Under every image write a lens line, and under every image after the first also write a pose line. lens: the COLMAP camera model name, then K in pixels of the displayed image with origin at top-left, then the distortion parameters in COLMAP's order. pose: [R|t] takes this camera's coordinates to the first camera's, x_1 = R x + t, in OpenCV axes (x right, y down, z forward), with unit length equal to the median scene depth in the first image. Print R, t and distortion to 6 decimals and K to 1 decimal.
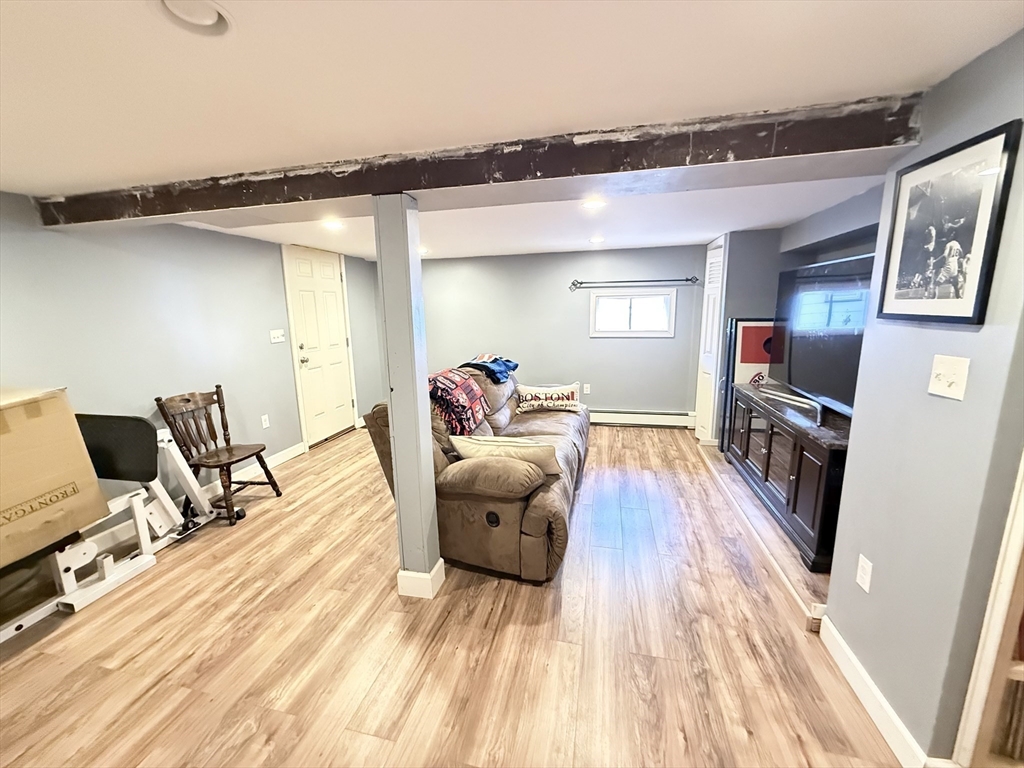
lens RADIAL K [[407.9, 0, 508.7], [0, 407.9, 382.7], [0, 0, 1]] dist [-0.001022, 0.000358]
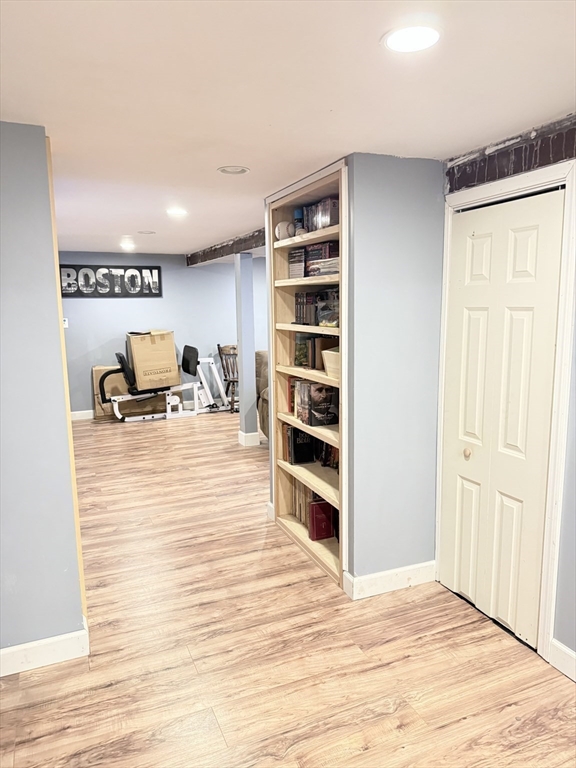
lens RADIAL K [[533.9, 0, 302.2], [0, 533.9, 387.5], [0, 0, 1]] dist [0.005870, 0.000028]
pose [[0.624627, 0.135895, -0.769008, 2.386255], [-0.144585, 0.987842, 0.057127, 0.061026], [0.767422, 0.075504, 0.636681, -0.583162]]
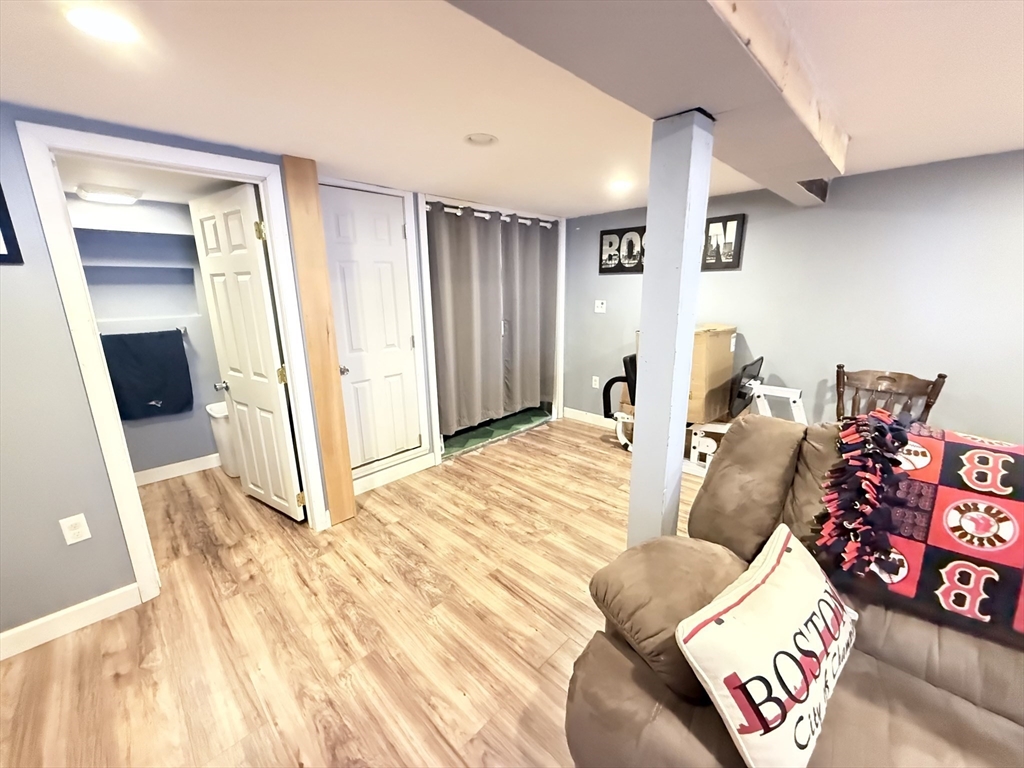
lens RADIAL K [[407.9, 0, 508.7], [0, 407.9, 382.7], [0, 0, 1]] dist [-0.001022, 0.000358]
pose [[-0.522579, 0.221670, -0.823270, 0.607798], [-0.131759, 0.933012, 0.334855, -0.236052], [0.842348, 0.283462, -0.458365, 1.266938]]
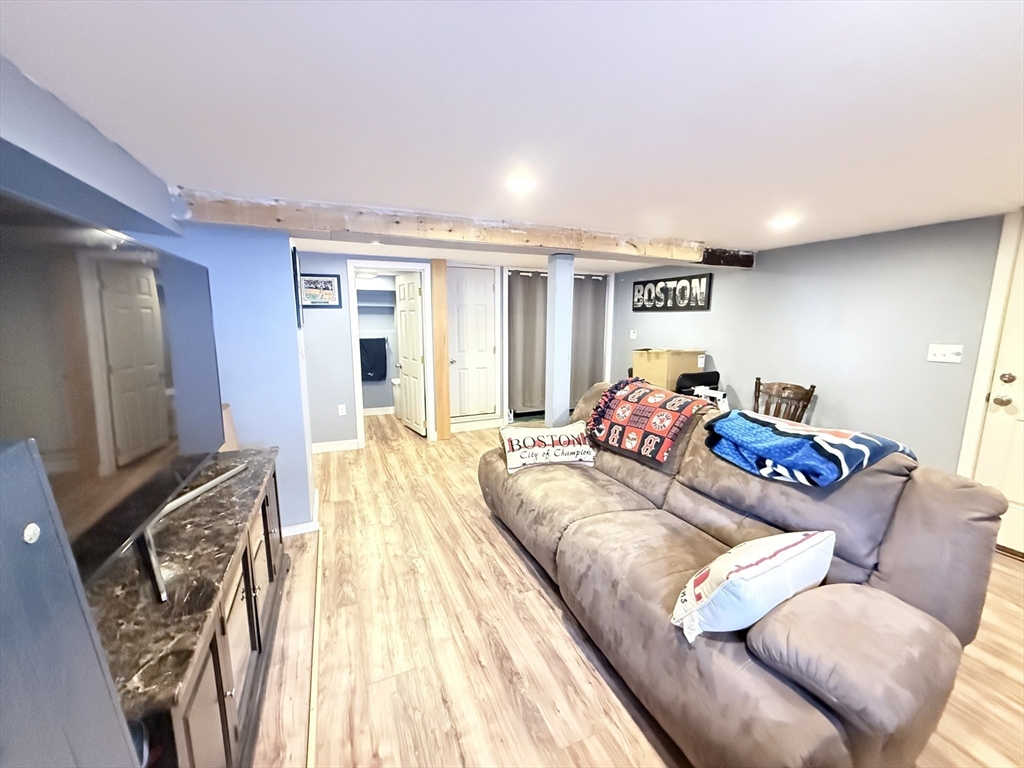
lens RADIAL K [[407.9, 0, 508.7], [0, 407.9, 382.7], [0, 0, 1]] dist [-0.001022, 0.000358]
pose [[-0.803829, 0.109811, -0.584638, 1.061023], [-0.096998, 0.945464, 0.310949, -0.484691], [0.586900, 0.306658, -0.749340, 2.500125]]
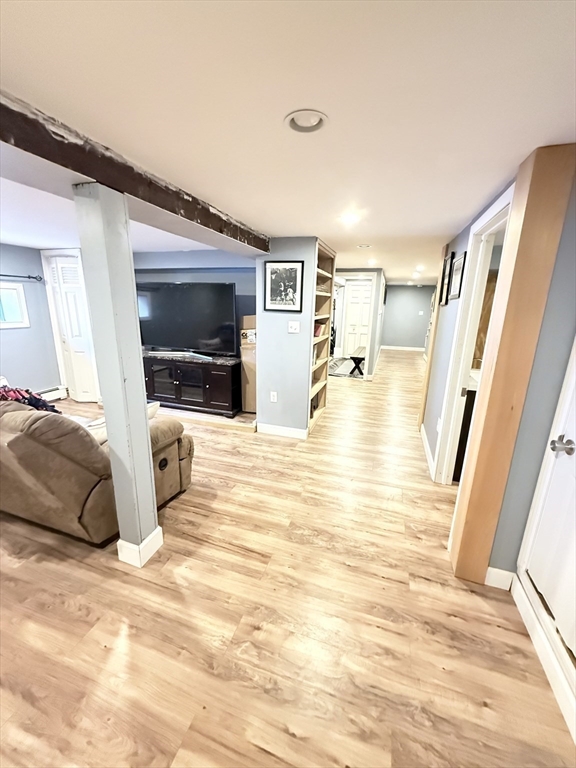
lens RADIAL K [[305.9, 0, 287.9], [0, 305.9, 380.3], [0, 0, 1]] dist [-0.001022, 0.000358]
pose [[0.082740, -0.224249, 0.971013, -1.133791], [0.155909, 0.965269, 0.209638, -0.093326], [-0.984300, 0.134044, 0.114829, 0.555376]]
